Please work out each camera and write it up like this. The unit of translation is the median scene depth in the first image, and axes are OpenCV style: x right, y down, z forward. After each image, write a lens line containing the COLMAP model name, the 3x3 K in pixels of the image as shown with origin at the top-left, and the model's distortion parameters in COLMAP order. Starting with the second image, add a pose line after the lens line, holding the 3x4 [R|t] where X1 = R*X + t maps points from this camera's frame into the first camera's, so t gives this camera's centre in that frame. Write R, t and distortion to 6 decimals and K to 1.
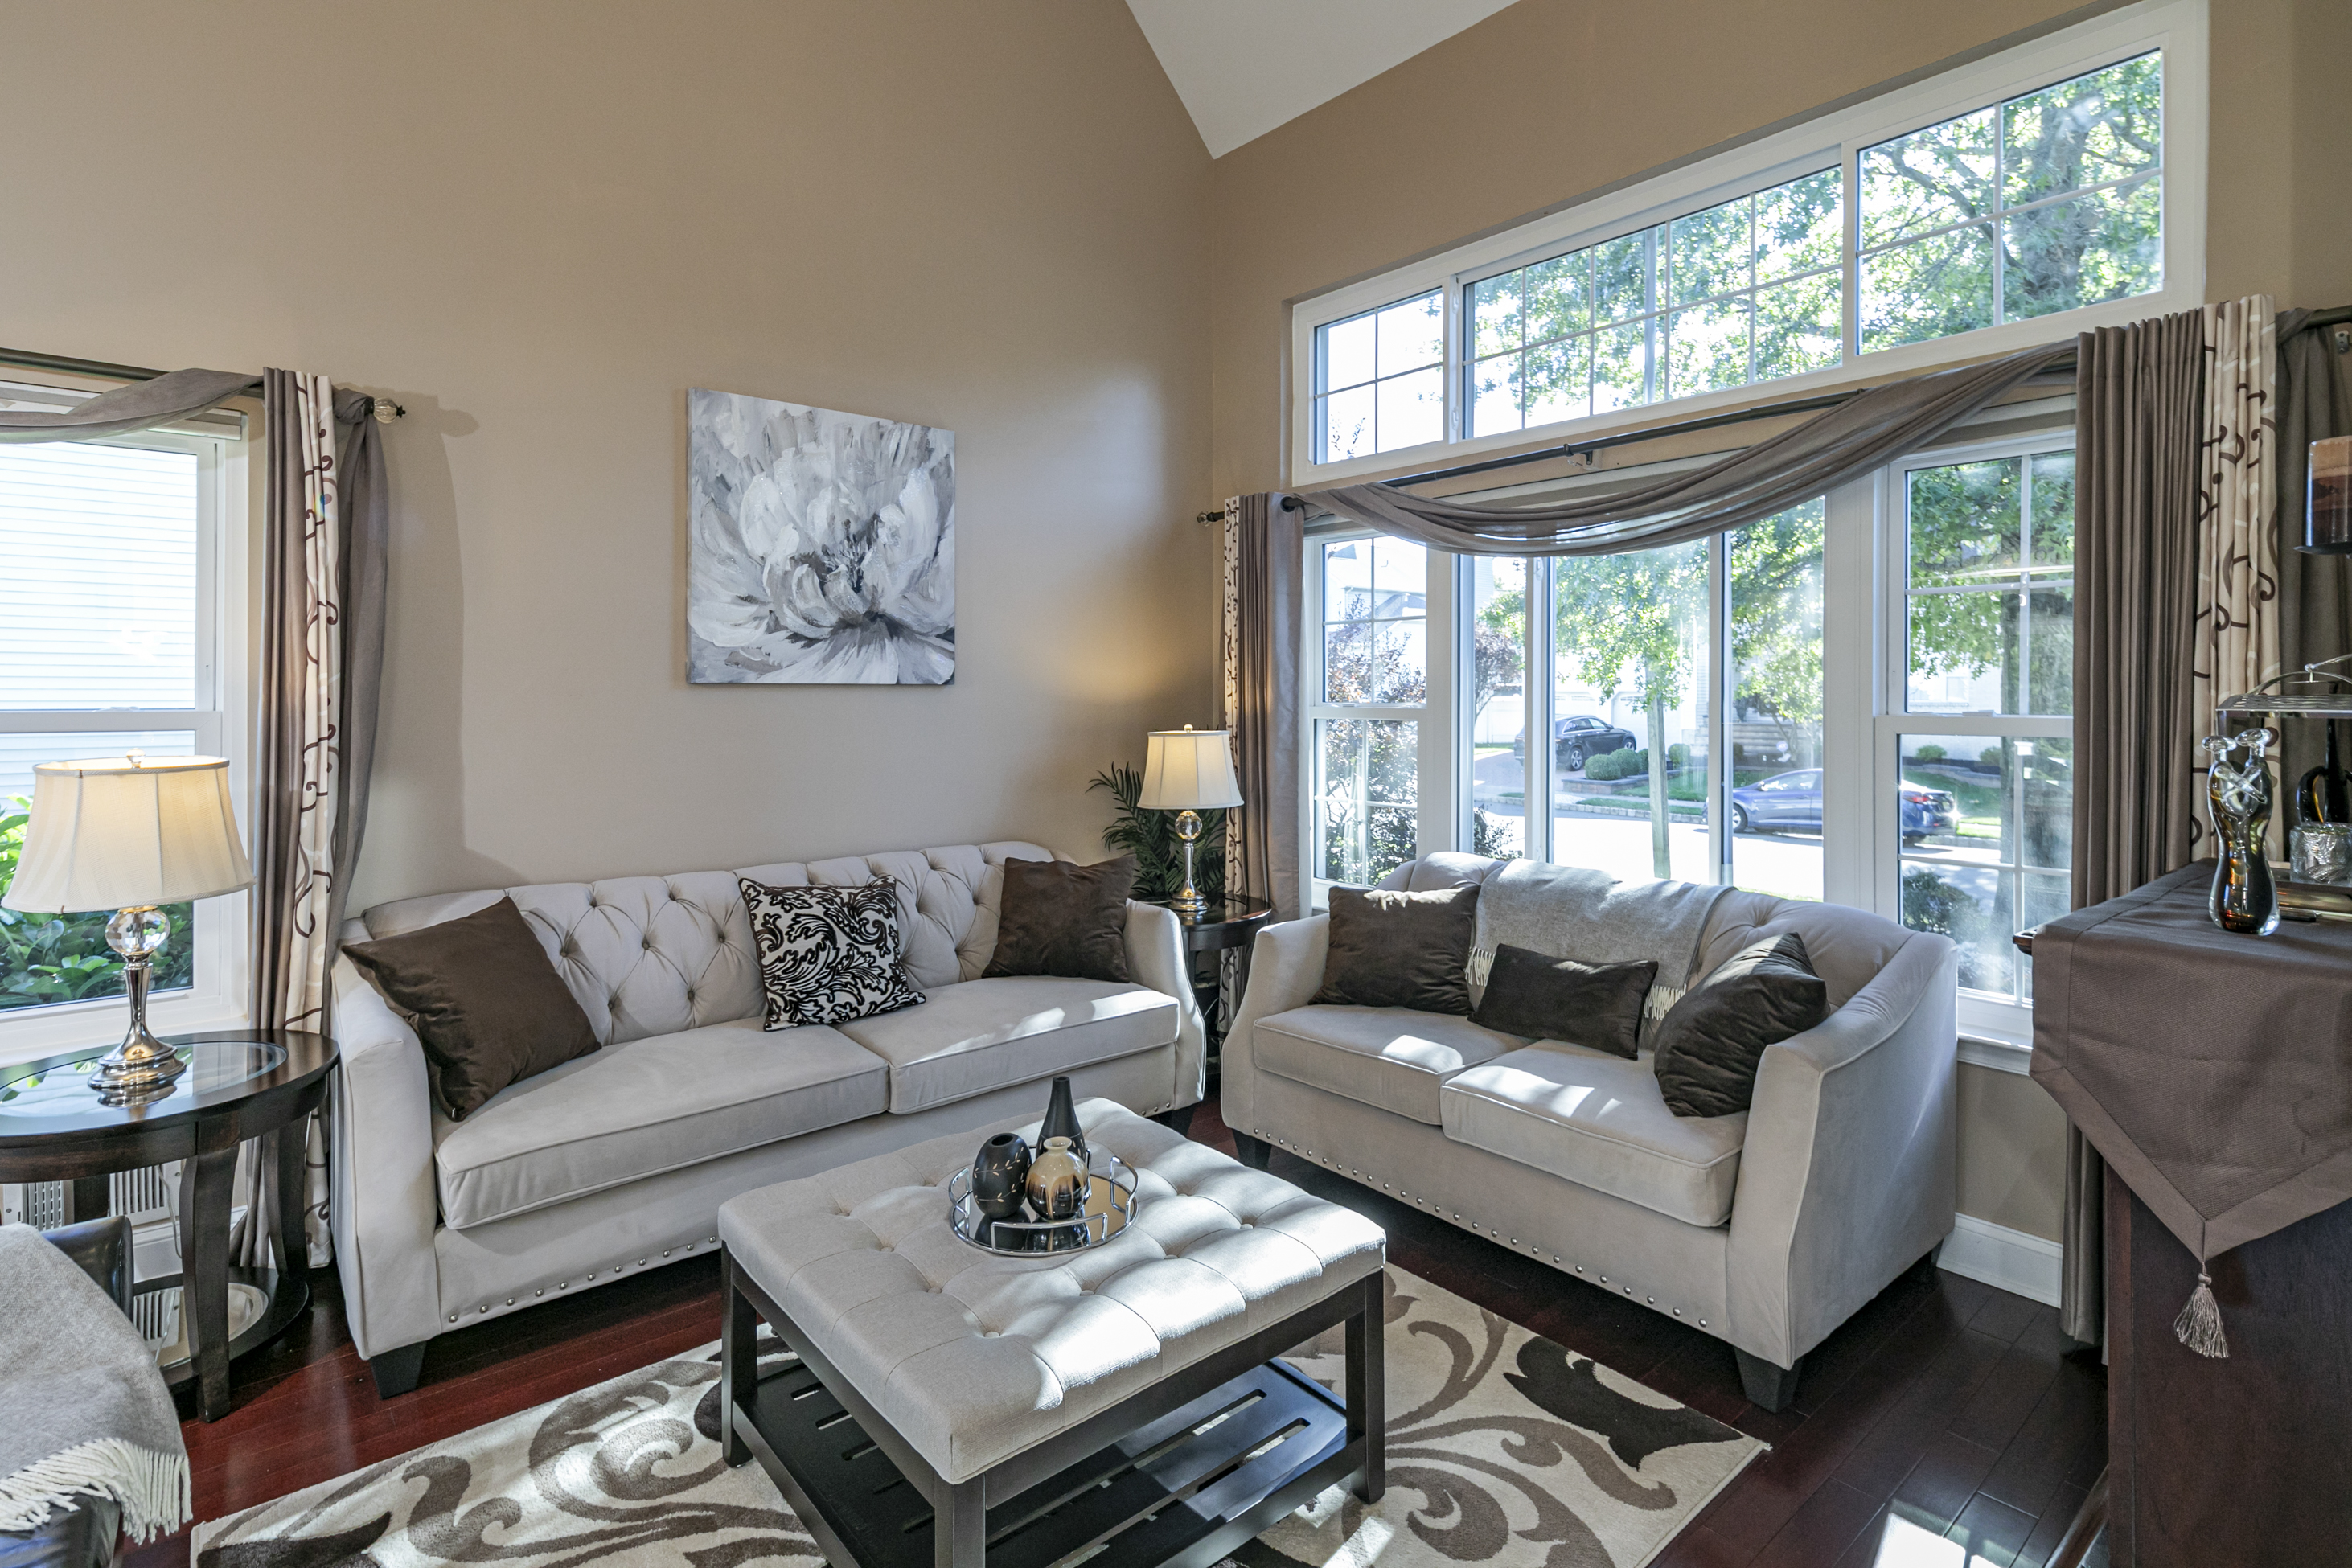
lens RADIAL K [[1144.2, 0, 1187.4], [0, 1144.2, 702.9], [0, 0, 1]] dist [0.014249, -0.006722]
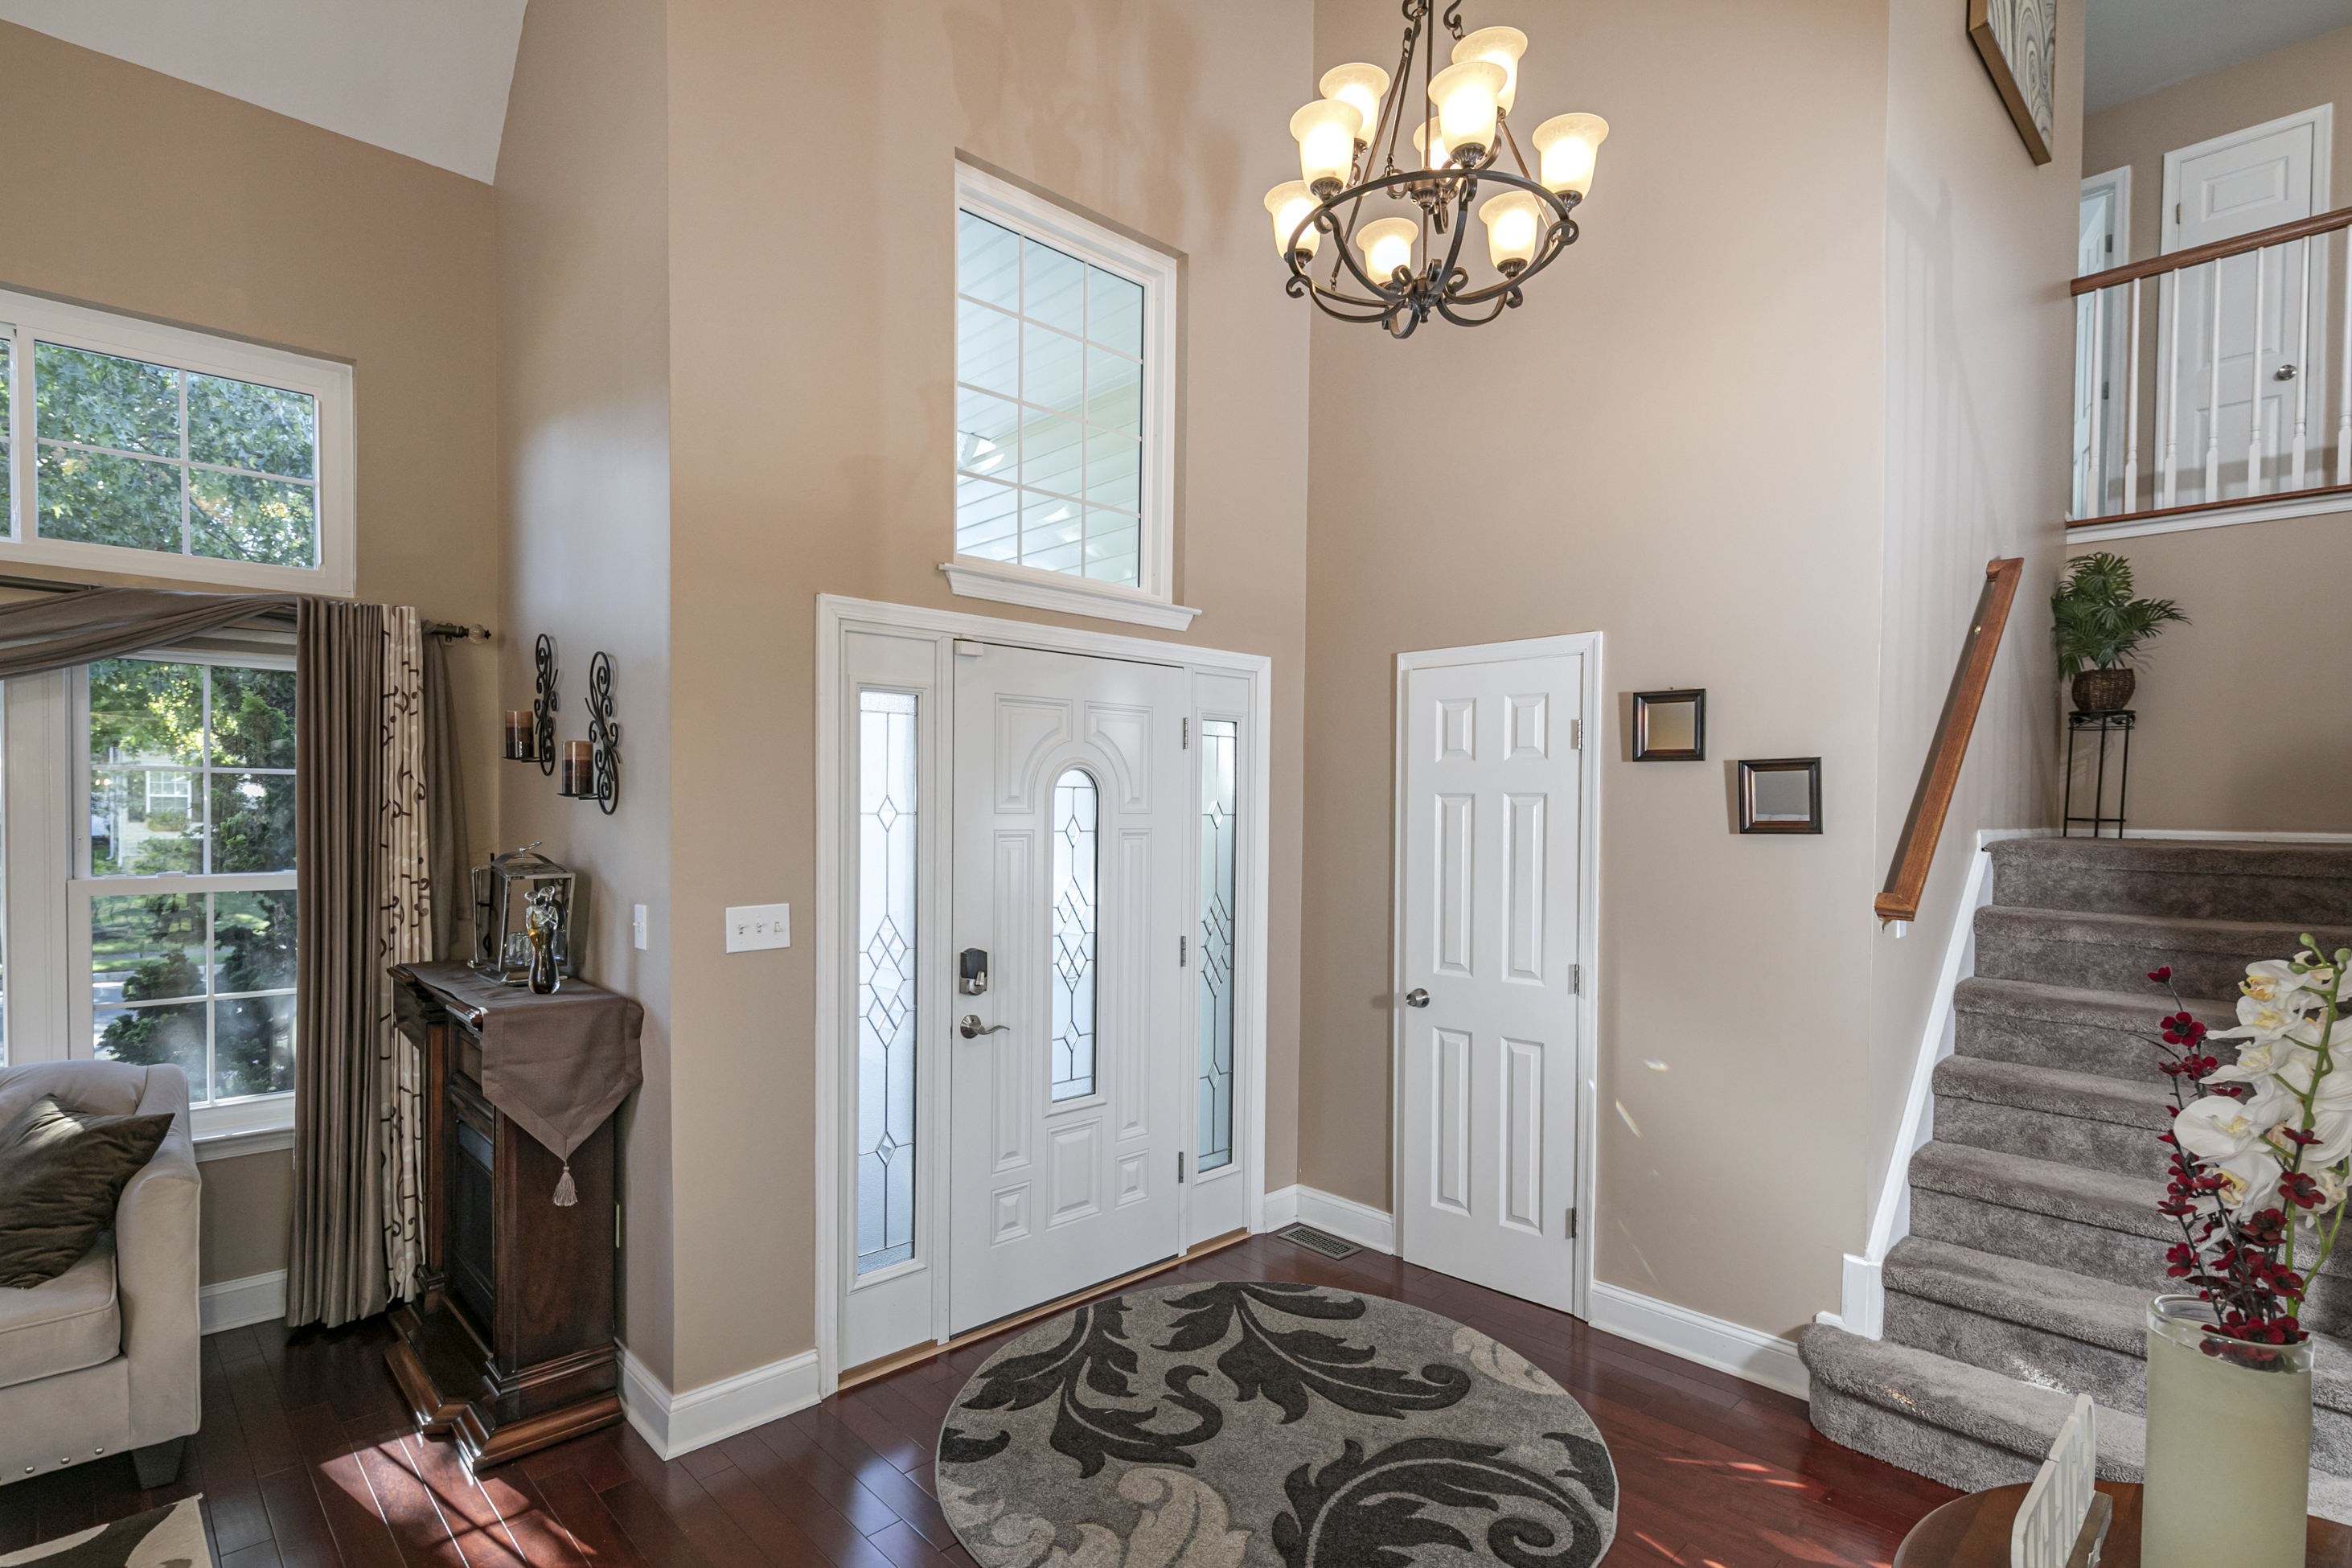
lens RADIAL K [[1144.2, 0, 1197.5], [0, 1144.2, 828.1], [0, 0, 1]] dist [0.014249, -0.006722]
pose [[-0.064679, -0.016604, 0.997768, -0.507233], [0.002232, 0.999857, 0.016784, -0.051016], [-0.997904, 0.003312, -0.064633, 0.016929]]
